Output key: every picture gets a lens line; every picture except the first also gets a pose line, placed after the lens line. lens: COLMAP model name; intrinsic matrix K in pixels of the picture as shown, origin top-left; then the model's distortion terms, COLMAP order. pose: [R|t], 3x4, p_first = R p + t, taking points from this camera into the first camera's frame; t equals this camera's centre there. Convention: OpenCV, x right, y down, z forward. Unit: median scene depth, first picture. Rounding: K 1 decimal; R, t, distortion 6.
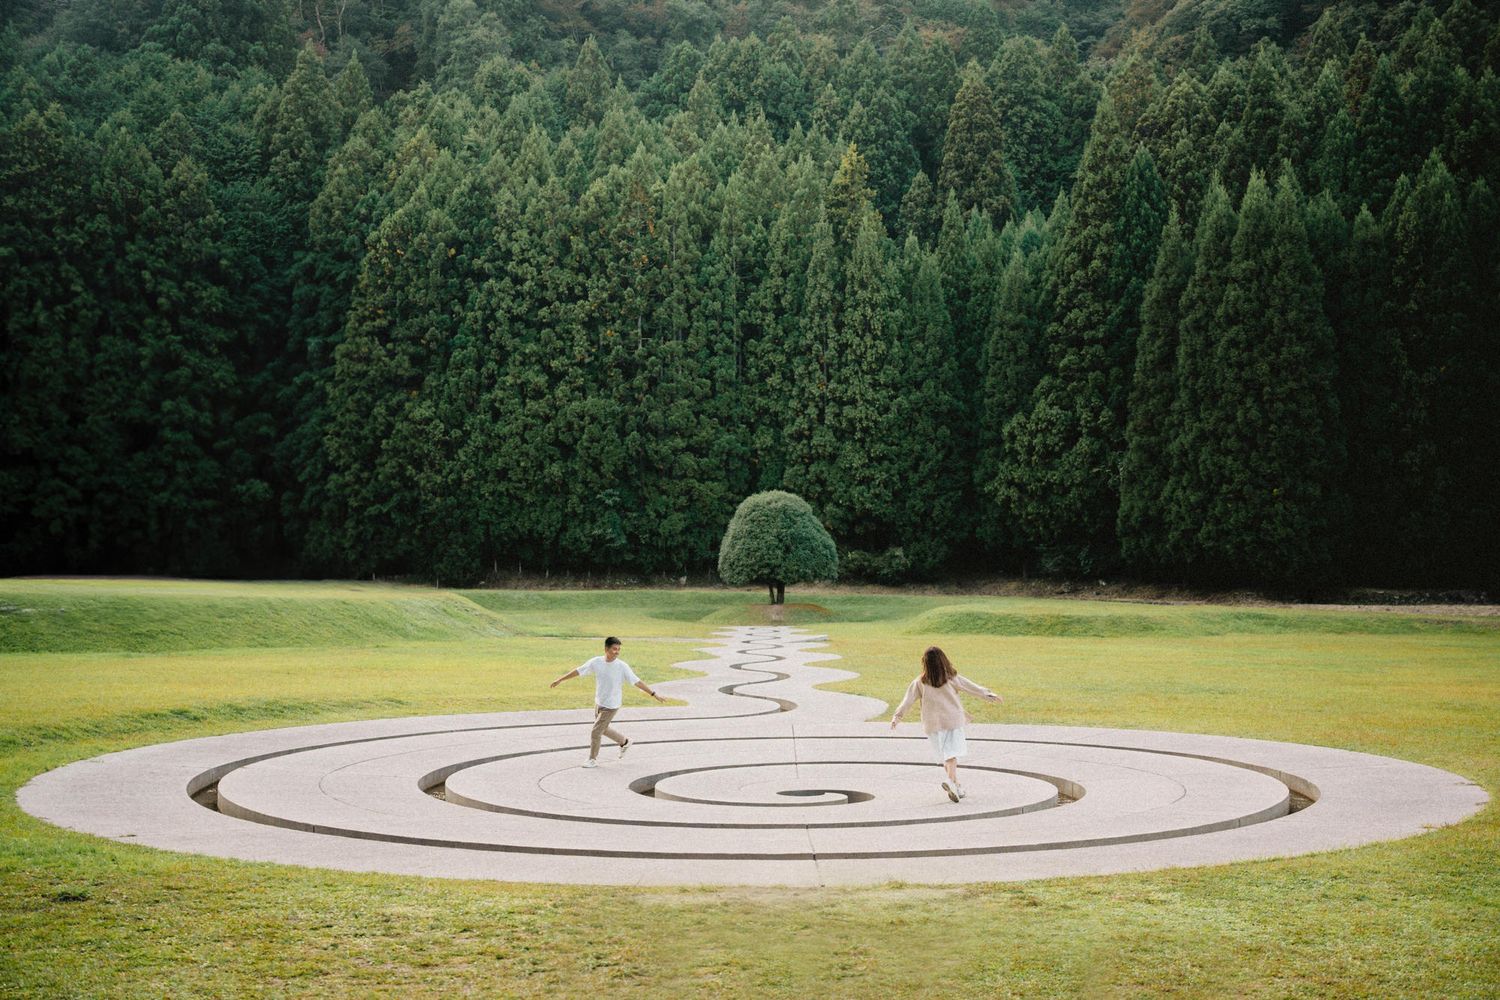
lens RADIAL K [[1597.4, 0, 752.2], [0, 1597.4, 499.4], [0, 0, 1]] dist [-0.128490, -0.005803]
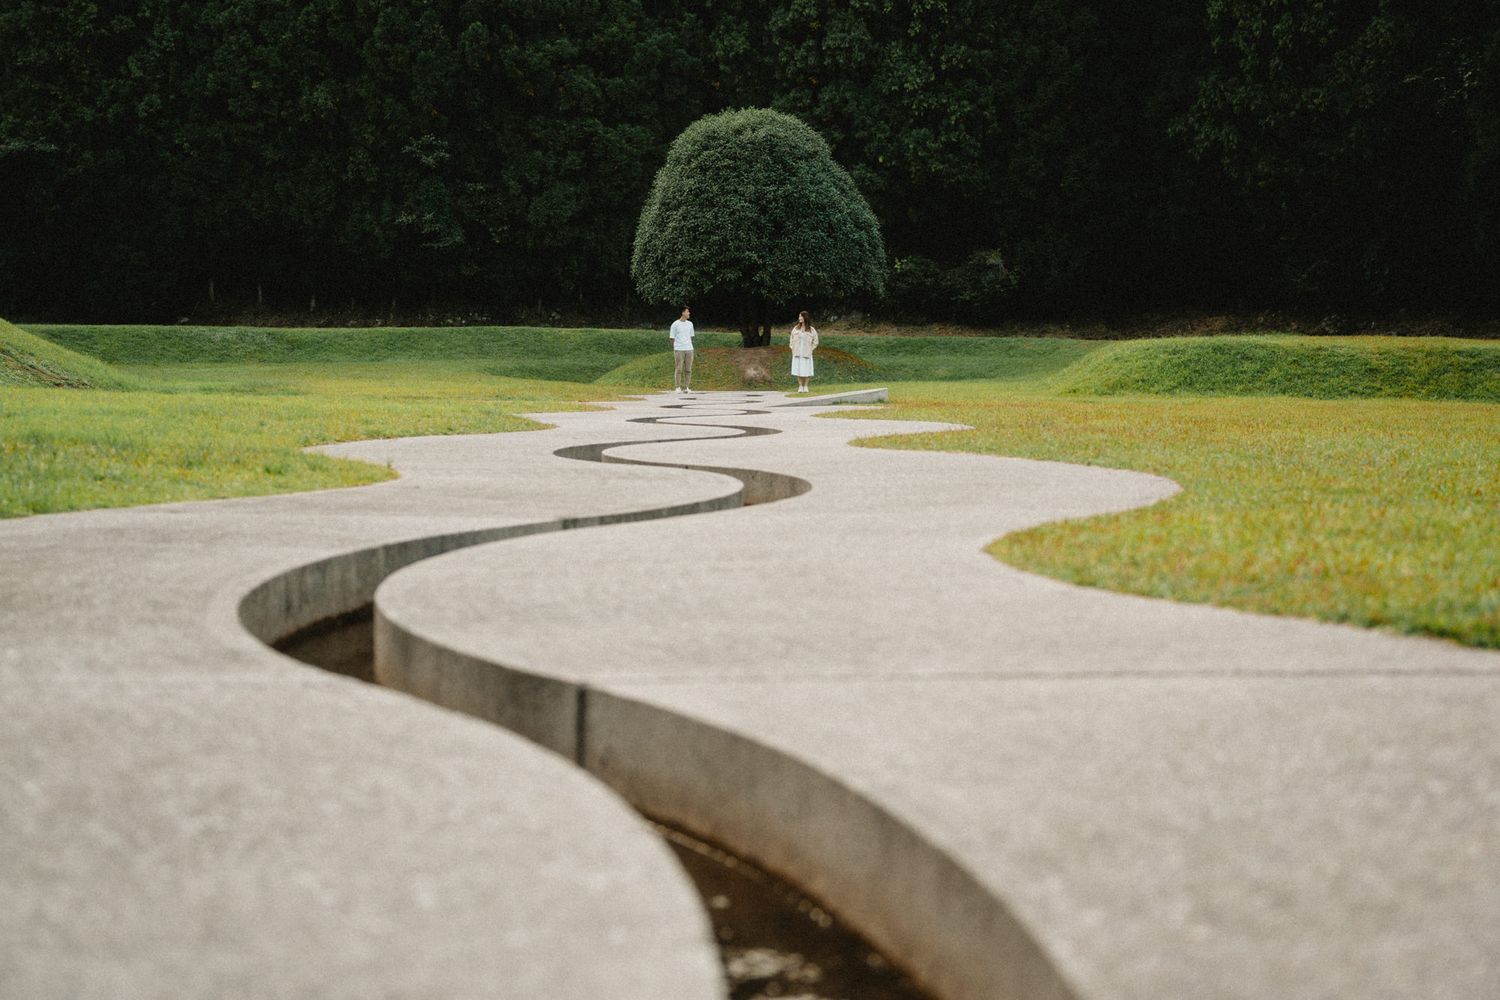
lens RADIAL K [[1597.4, 0, 748.2], [0, 1597.4, 502.0], [0, 0, 1]] dist [-0.128490, -0.005803]
pose [[0.999973, -0.000806, 0.007316, 0.009115], [0.000000, 0.993974, 0.109613, 0.055021], [-0.007360, -0.109610, 0.993947, 0.485287]]
